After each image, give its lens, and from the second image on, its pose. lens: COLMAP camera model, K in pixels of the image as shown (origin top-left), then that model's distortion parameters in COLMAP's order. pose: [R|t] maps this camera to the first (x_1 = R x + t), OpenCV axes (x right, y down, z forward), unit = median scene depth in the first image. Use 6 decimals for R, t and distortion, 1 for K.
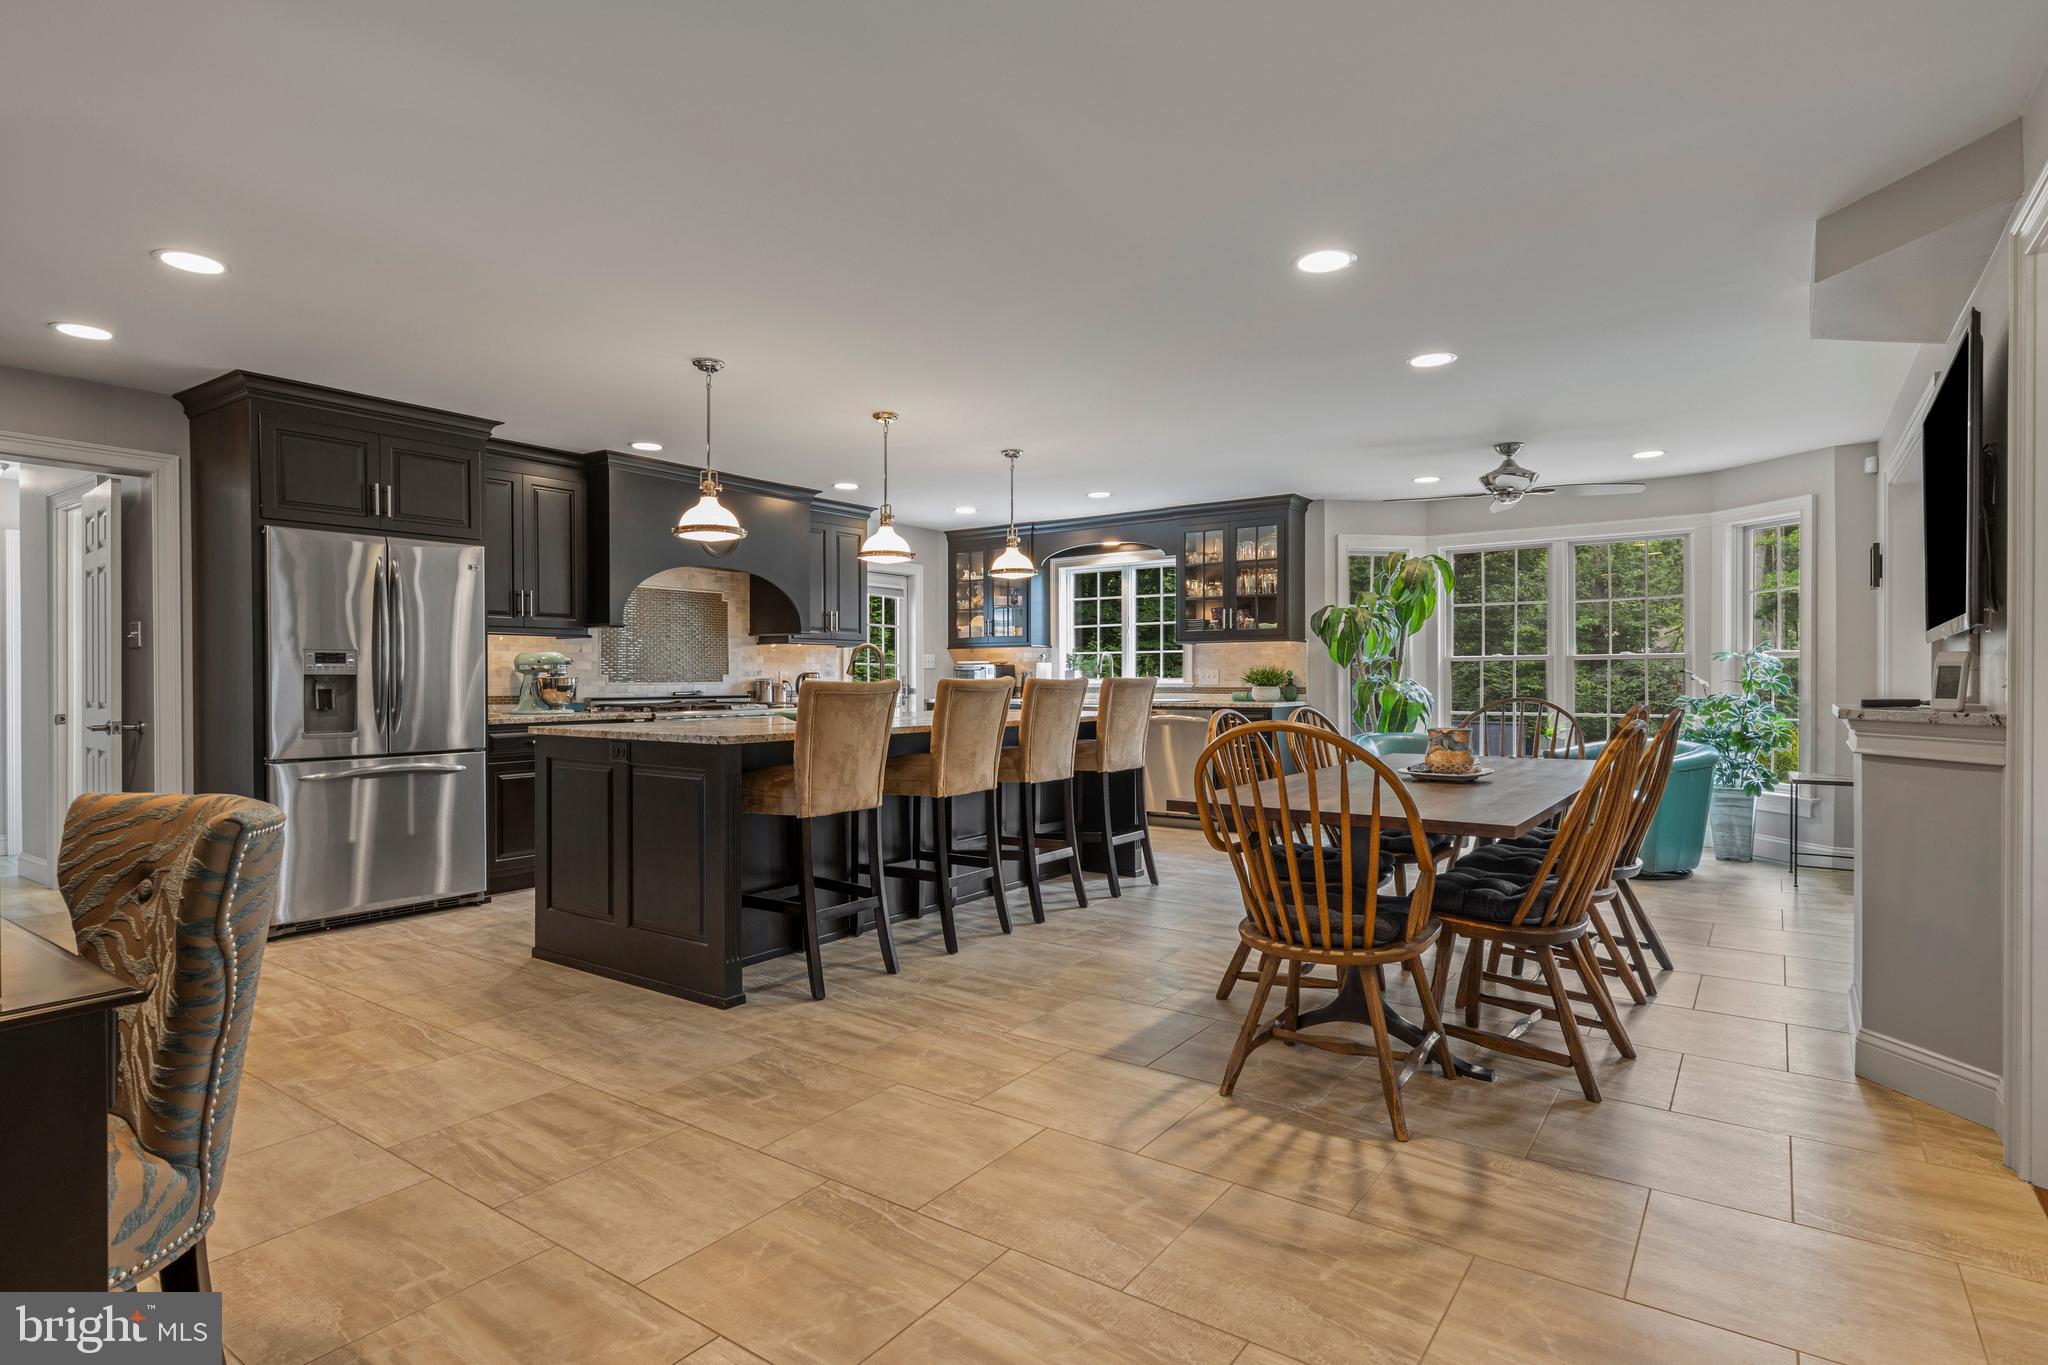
lens RADIAL K [[1047.4, 0, 1027.6], [0, 1047.4, 679.5], [0, 0, 1]] dist [0.016677, -0.003730]
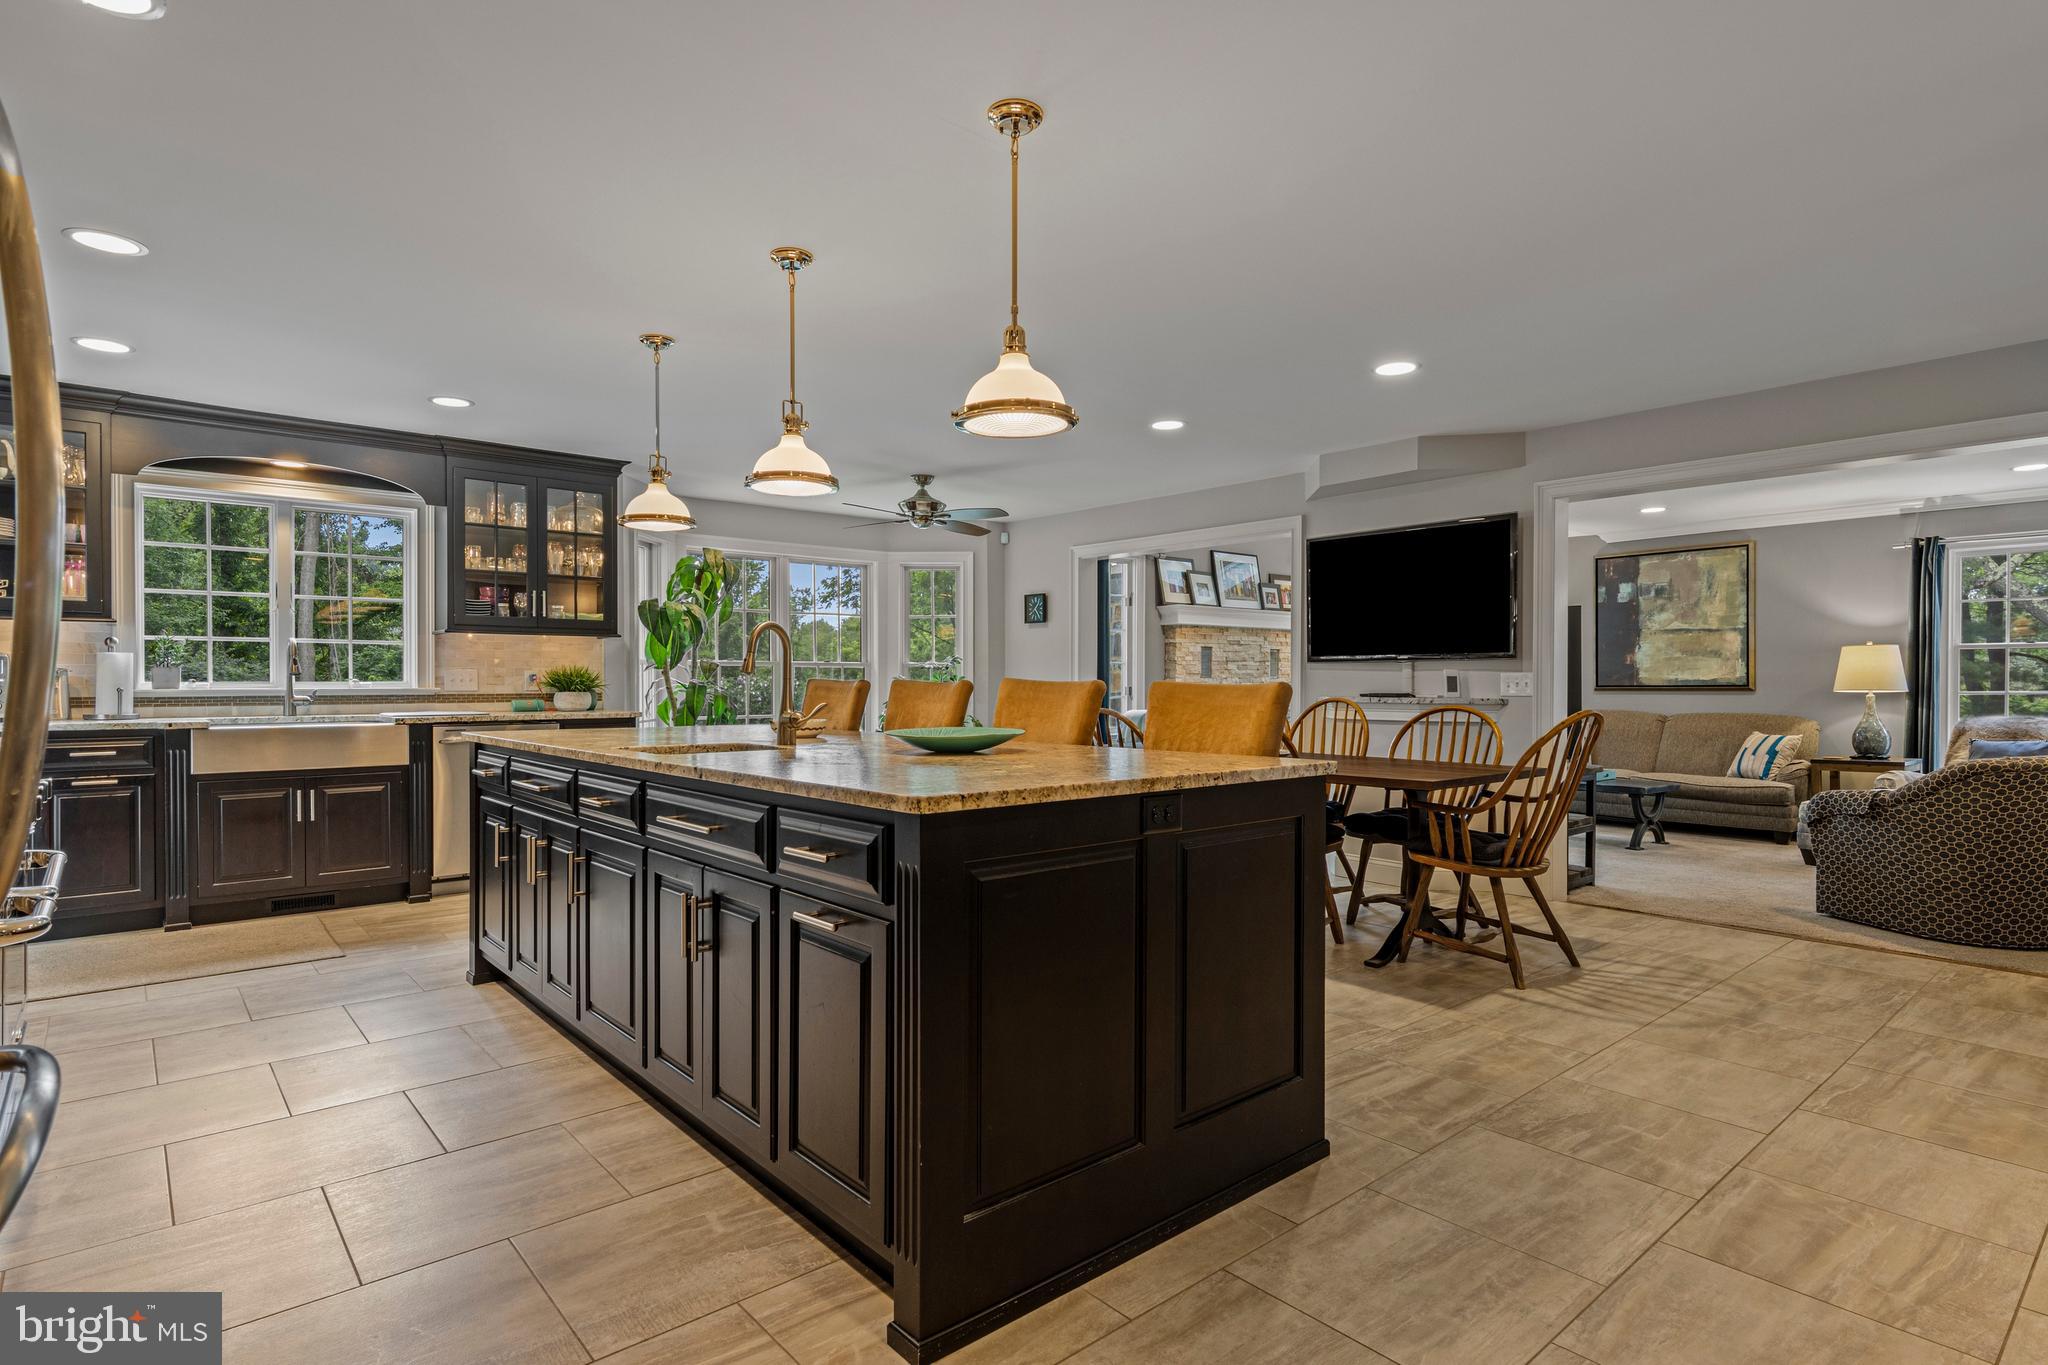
lens RADIAL K [[1047.4, 0, 1027.0], [0, 1047.4, 689.0], [0, 0, 1]] dist [0.016677, -0.003730]
pose [[0.233920, -0.002916, 0.972252, -1.161571], [0.000006, 0.999996, 0.002997, 0.004486], [-0.972256, -0.000695, 0.233919, 1.183567]]
